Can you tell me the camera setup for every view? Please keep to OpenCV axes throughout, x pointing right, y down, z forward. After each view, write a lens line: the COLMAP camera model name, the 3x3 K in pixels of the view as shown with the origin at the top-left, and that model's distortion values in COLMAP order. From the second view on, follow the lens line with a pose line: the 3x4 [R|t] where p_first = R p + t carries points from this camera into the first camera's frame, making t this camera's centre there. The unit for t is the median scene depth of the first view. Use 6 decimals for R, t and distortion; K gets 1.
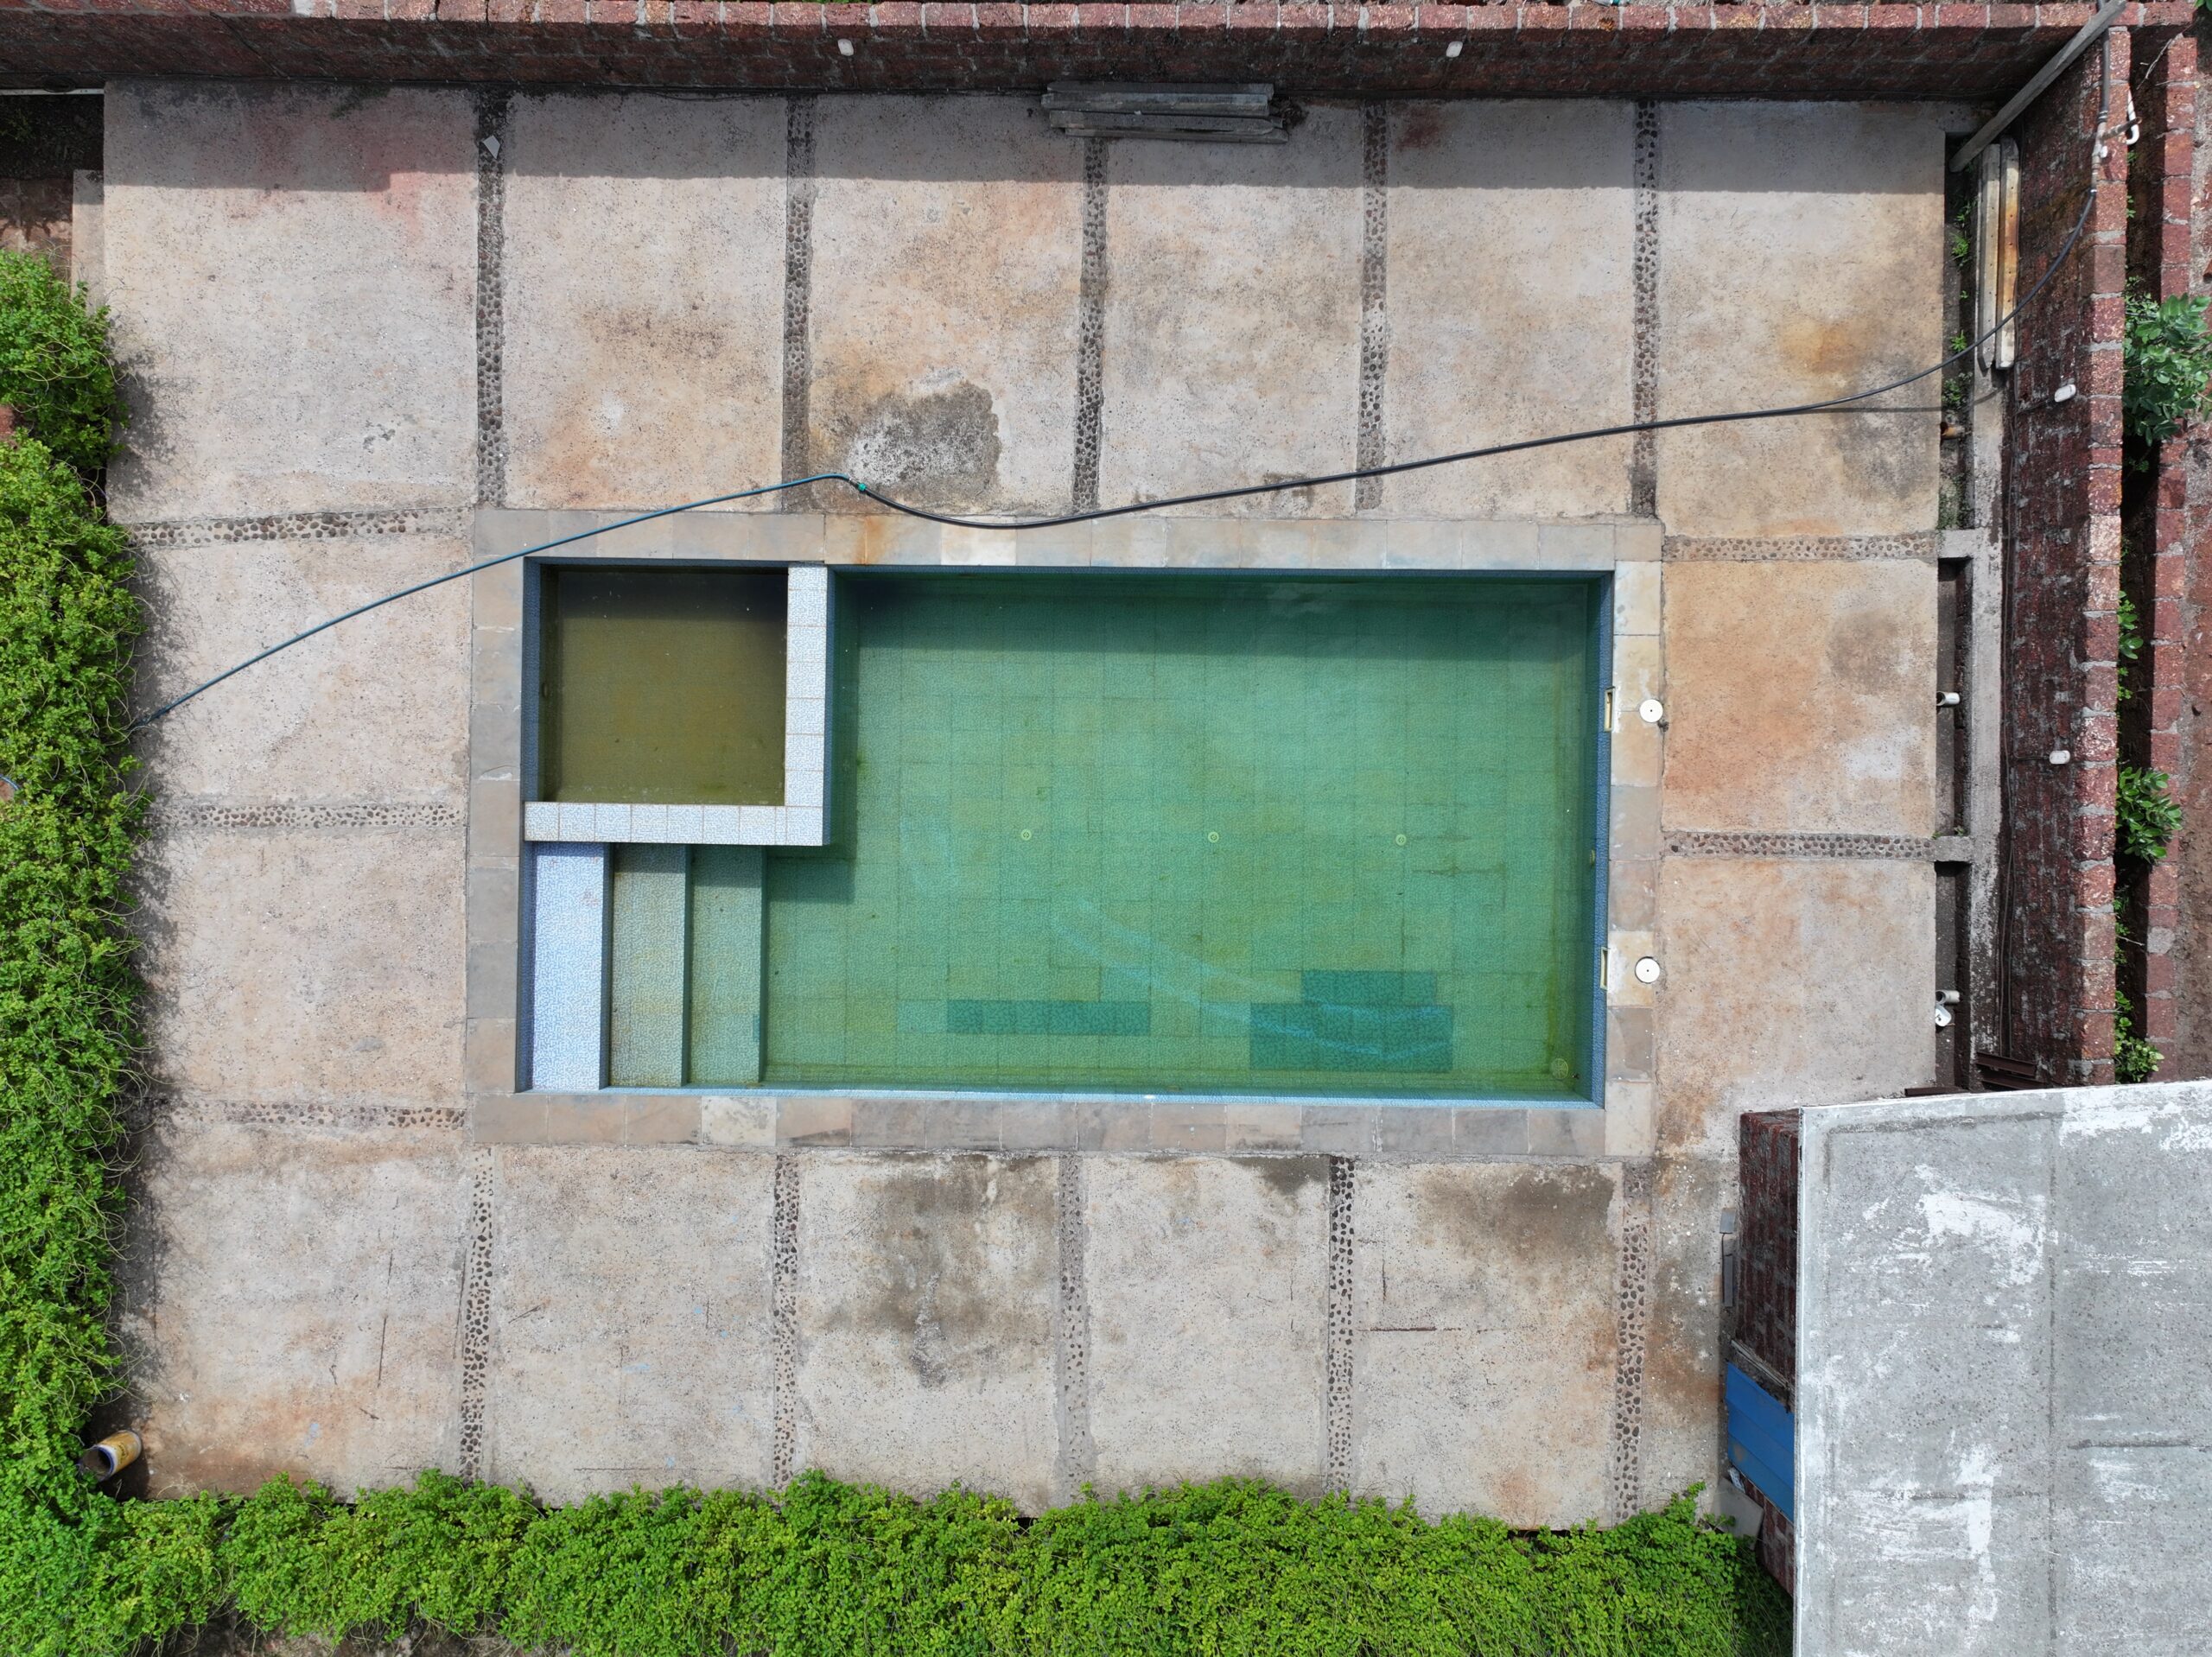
lens RADIAL K [[1551.1, 0, 1115.5], [0, 1551.1, 832.4], [0, 0, 1]] dist [0.000778, 0.015673]
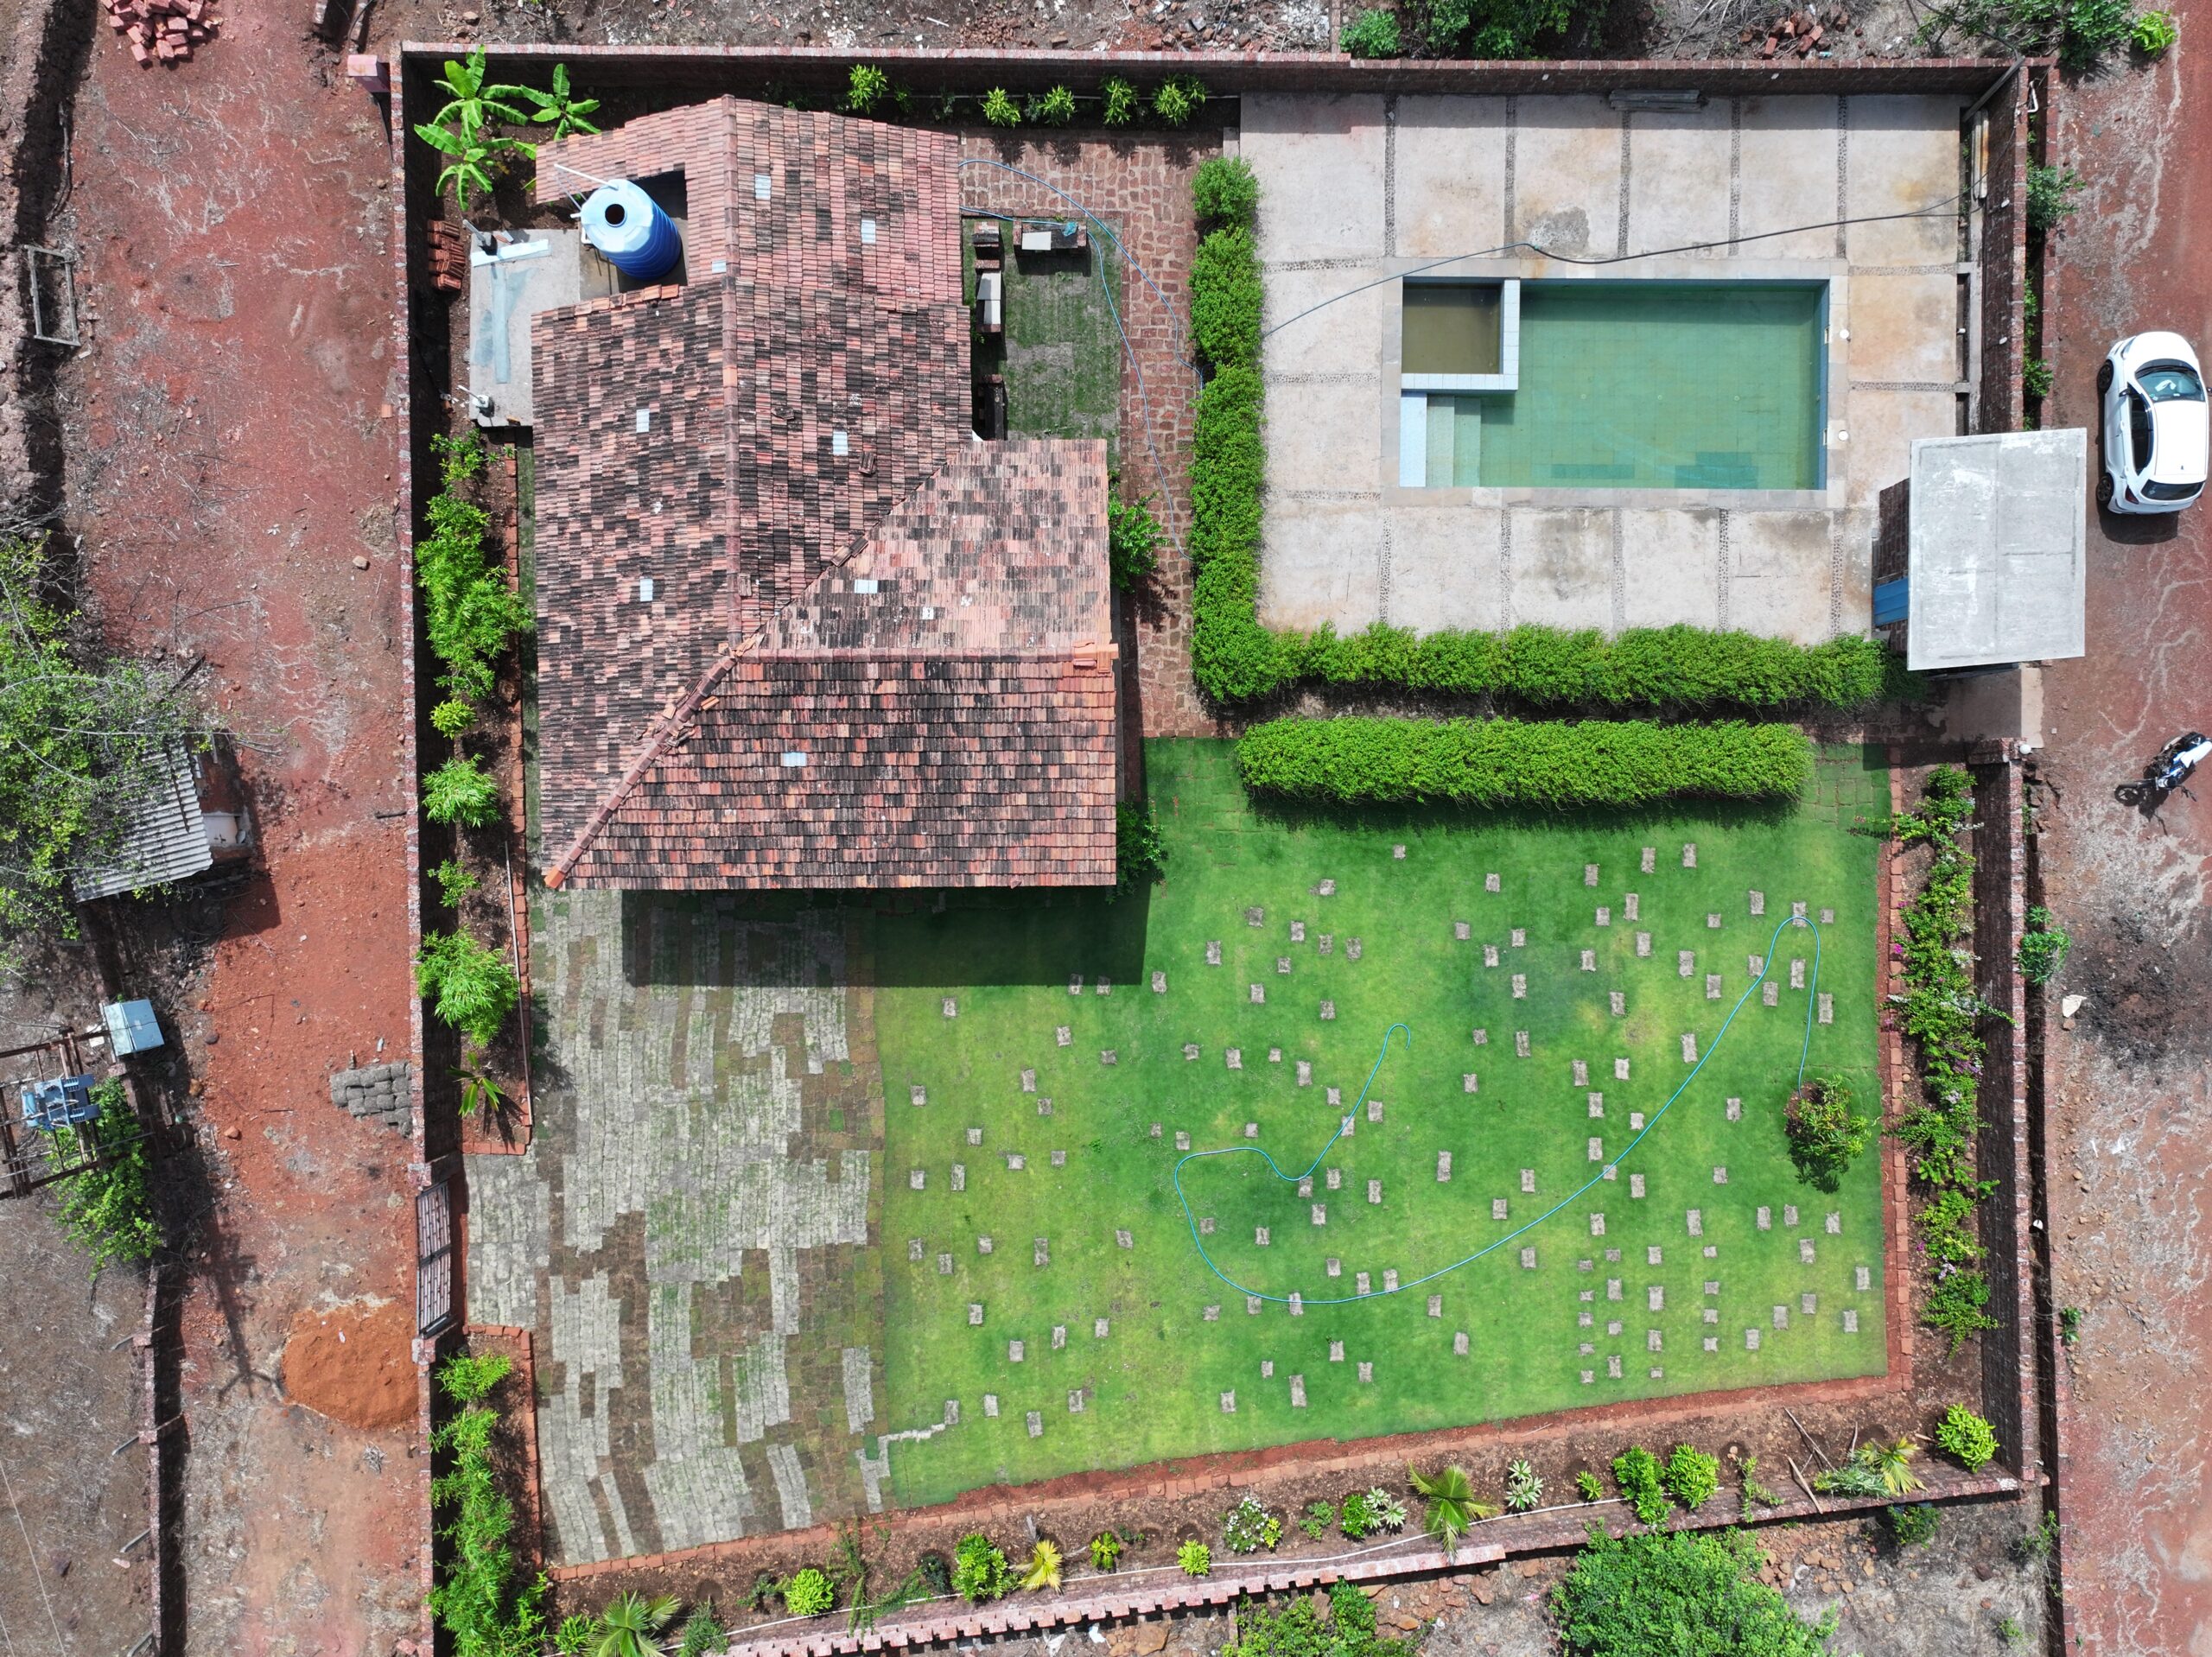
lens RADIAL K [[1551.1, 0, 1115.5], [0, 1551.1, 832.4], [0, 0, 1]] dist [0.000778, 0.015673]
pose [[0.999993, -0.003744, 0.000459, -0.859262], [0.003744, 0.999993, 0.000640, 0.736039], [-0.000461, -0.000638, 1.000000, -1.559105]]
